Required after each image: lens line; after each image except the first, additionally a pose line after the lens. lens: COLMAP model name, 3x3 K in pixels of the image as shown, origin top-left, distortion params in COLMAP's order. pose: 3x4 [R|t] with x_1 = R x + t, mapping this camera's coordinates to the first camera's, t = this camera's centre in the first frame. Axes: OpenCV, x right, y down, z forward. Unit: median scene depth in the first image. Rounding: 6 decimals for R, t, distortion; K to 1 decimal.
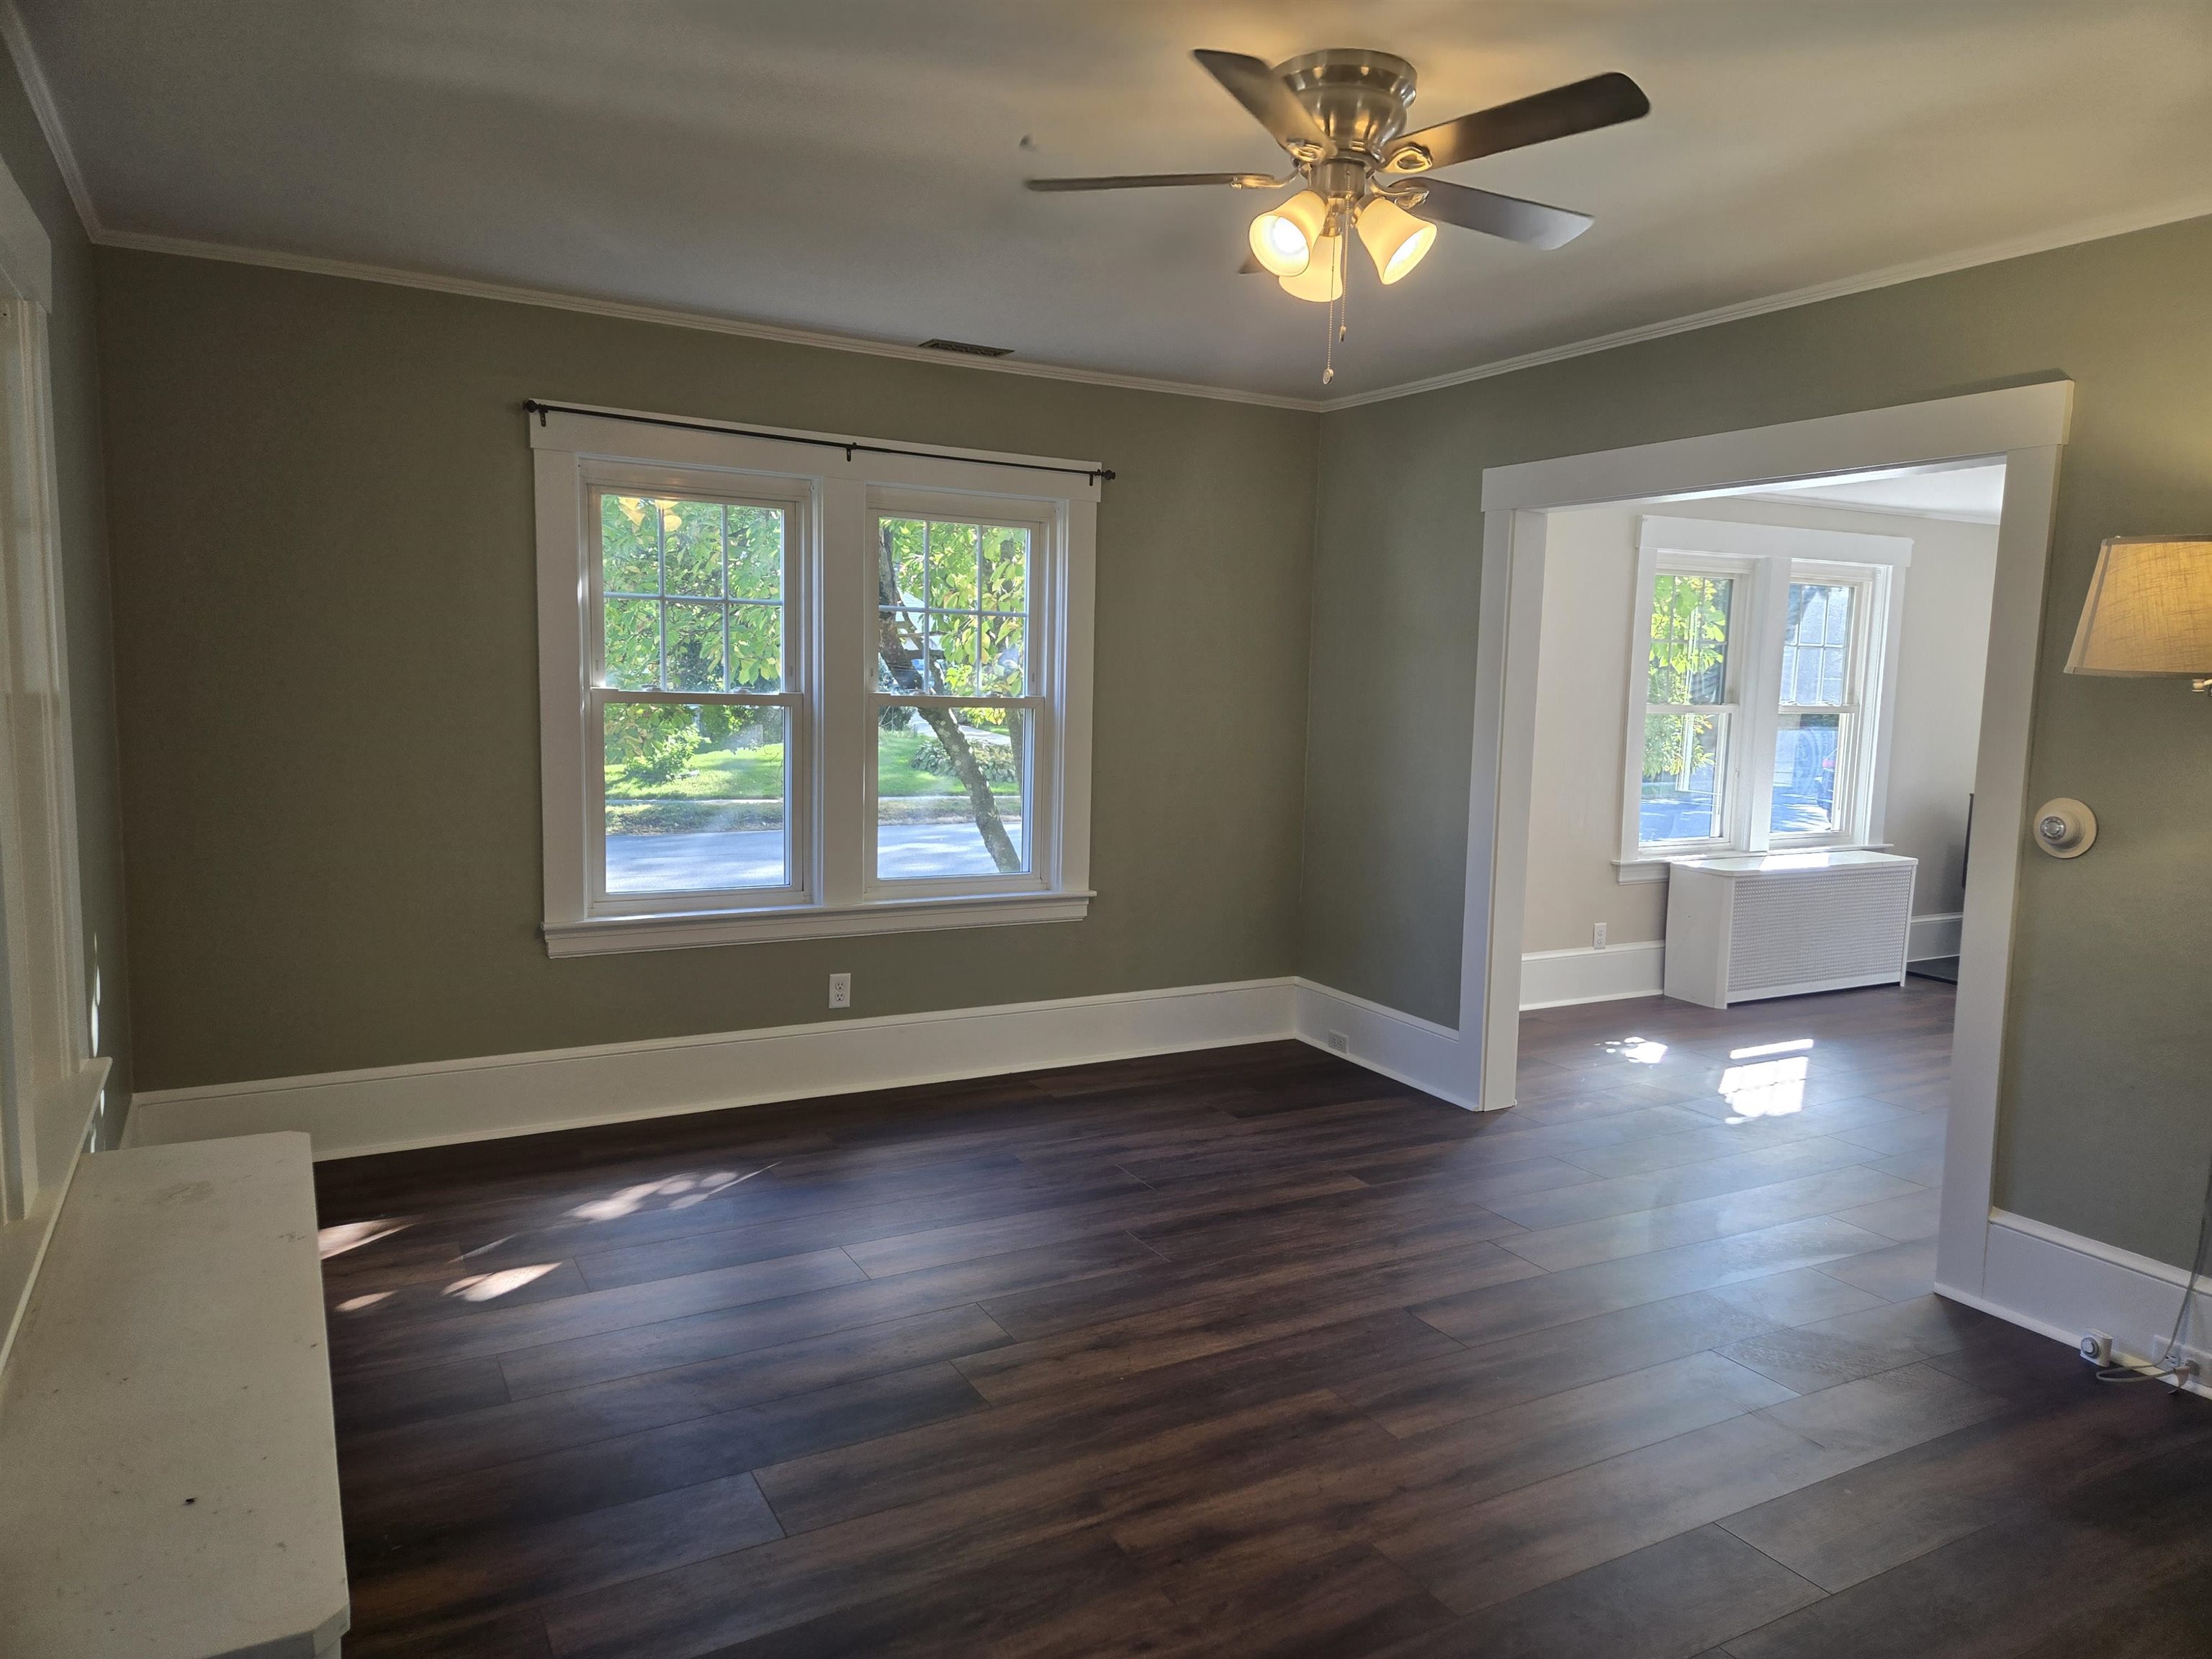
lens RADIAL K [[1474.7, 0, 1109.5], [0, 1474.7, 833.3], [0, 0, 1]] dist [0.090755, -0.066527]
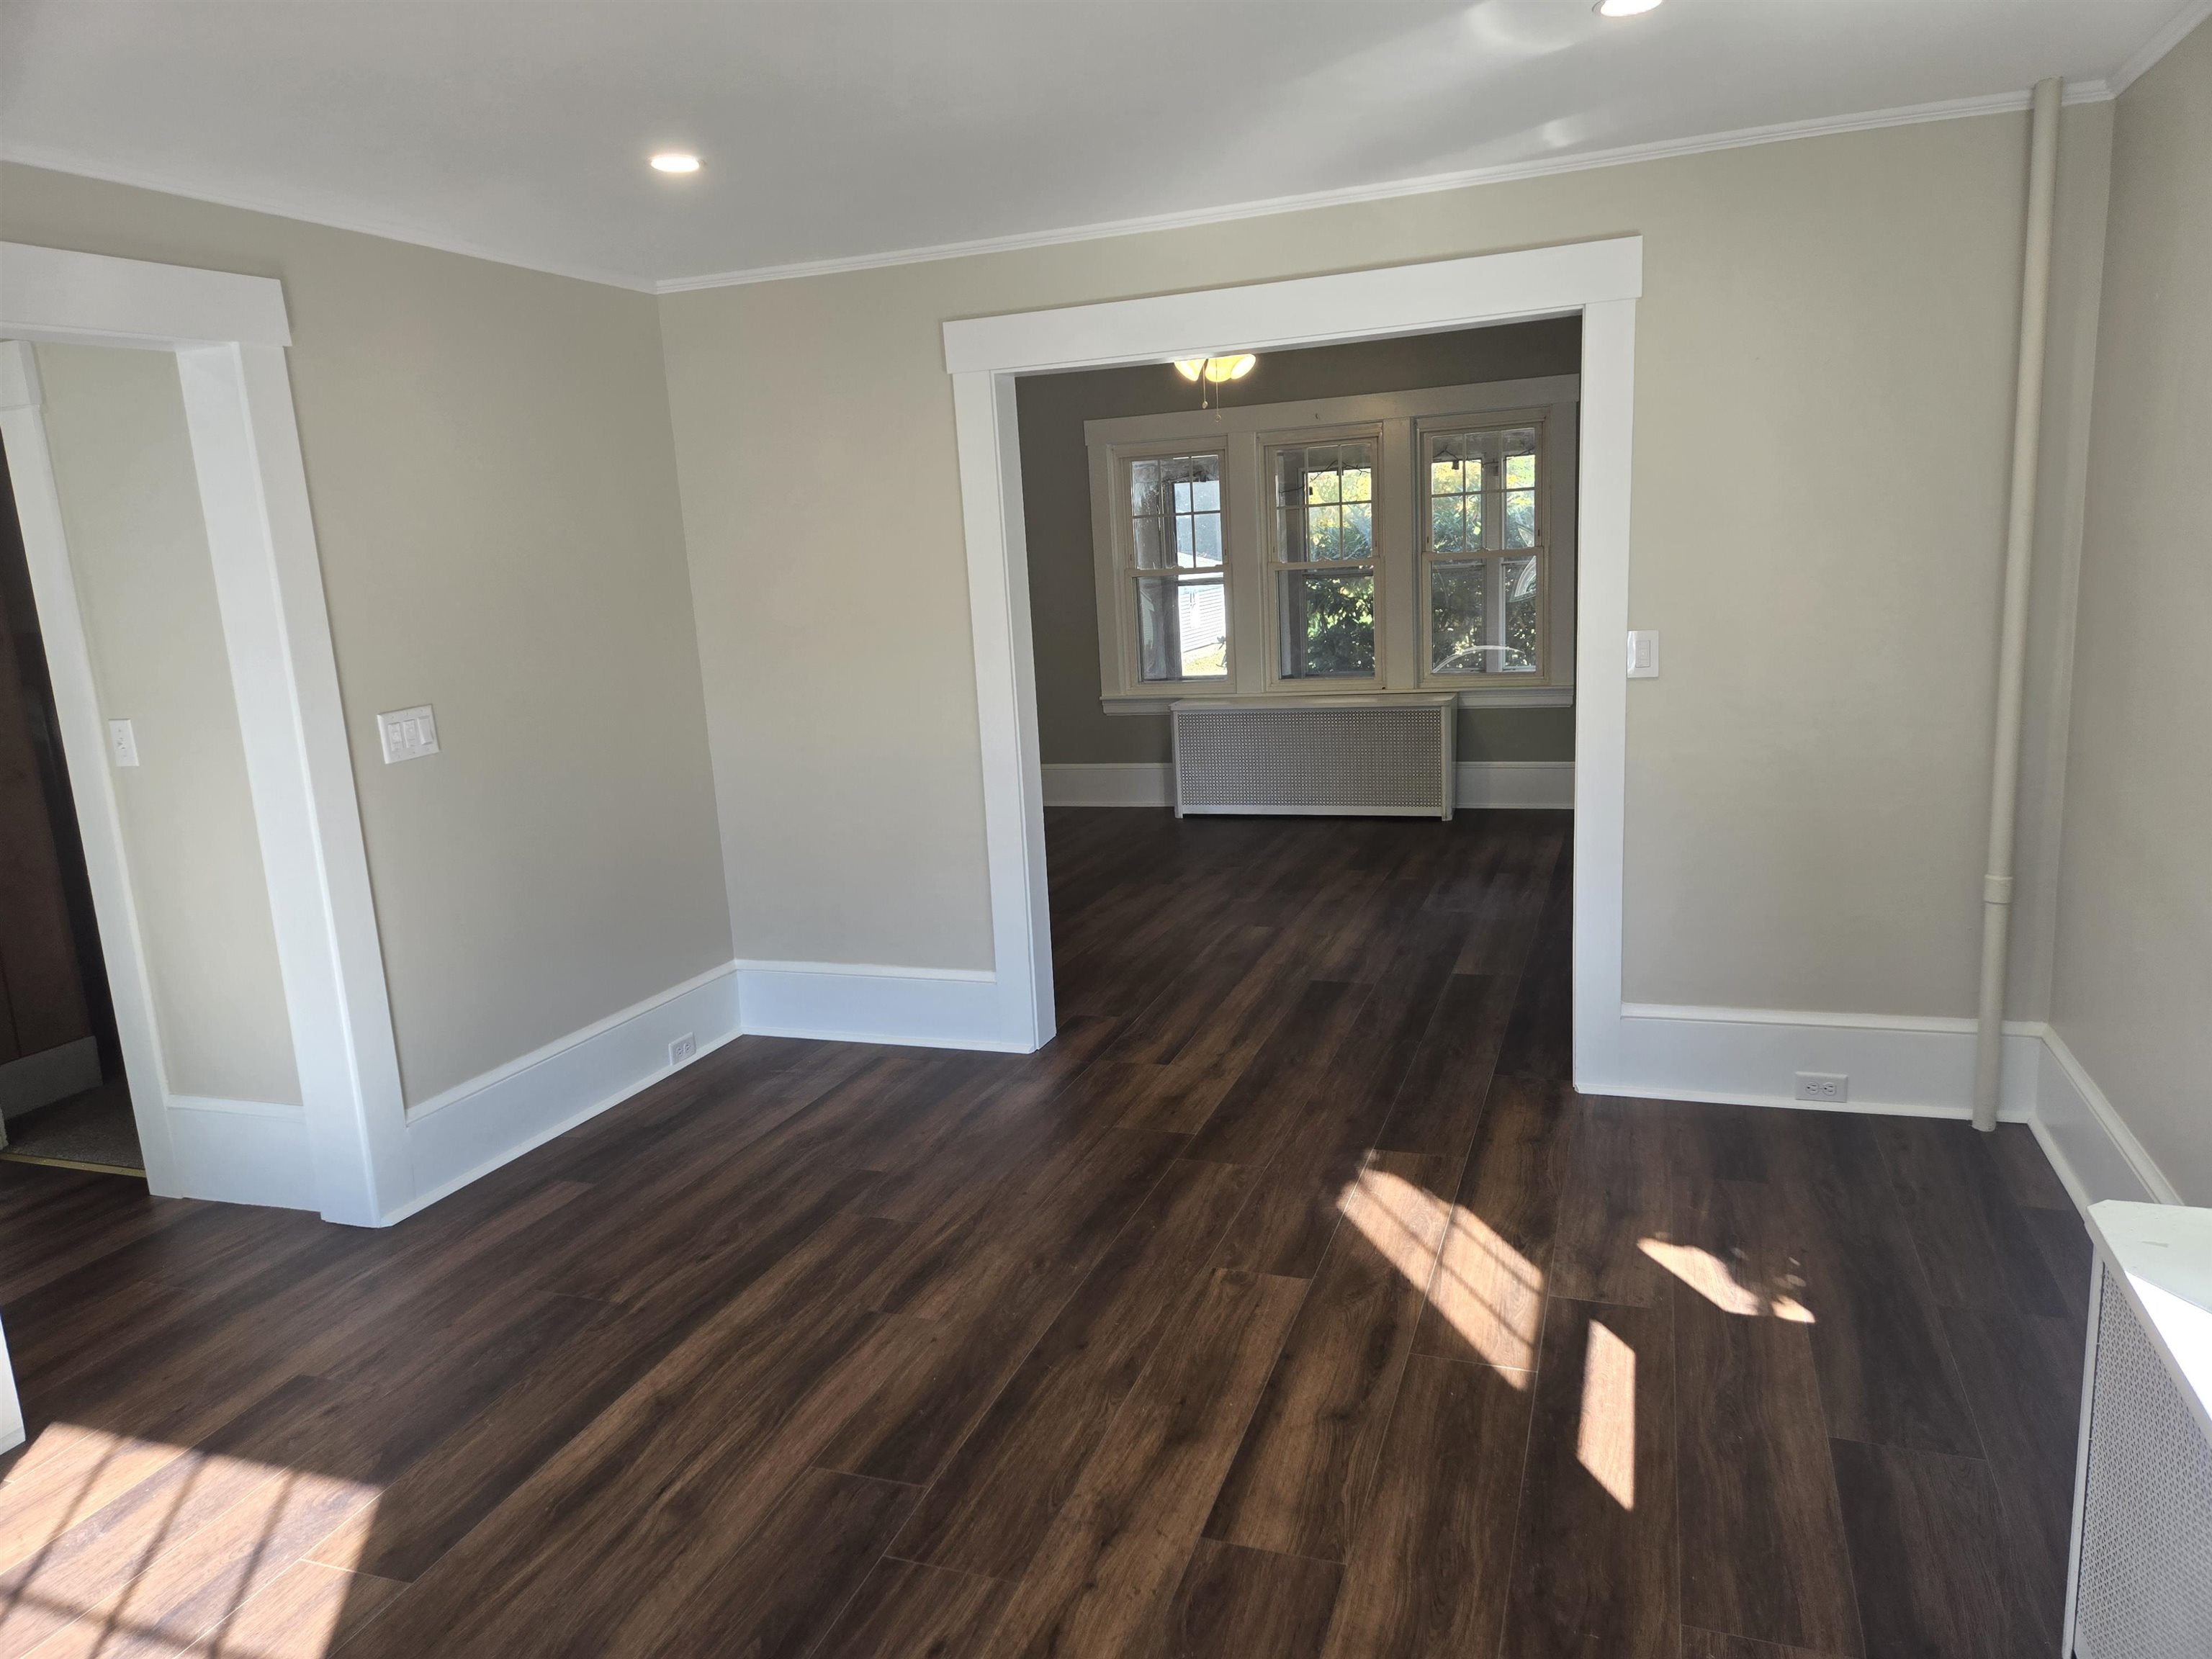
lens RADIAL K [[1474.7, 0, 1109.5], [0, 1474.7, 833.3], [0, 0, 1]] dist [0.090755, -0.066527]
pose [[-0.756094, 0.146078, -0.637952, 0.662559], [-0.031939, 0.965374, 0.258906, -0.101623], [0.653683, 0.216133, -0.725248, 0.973795]]
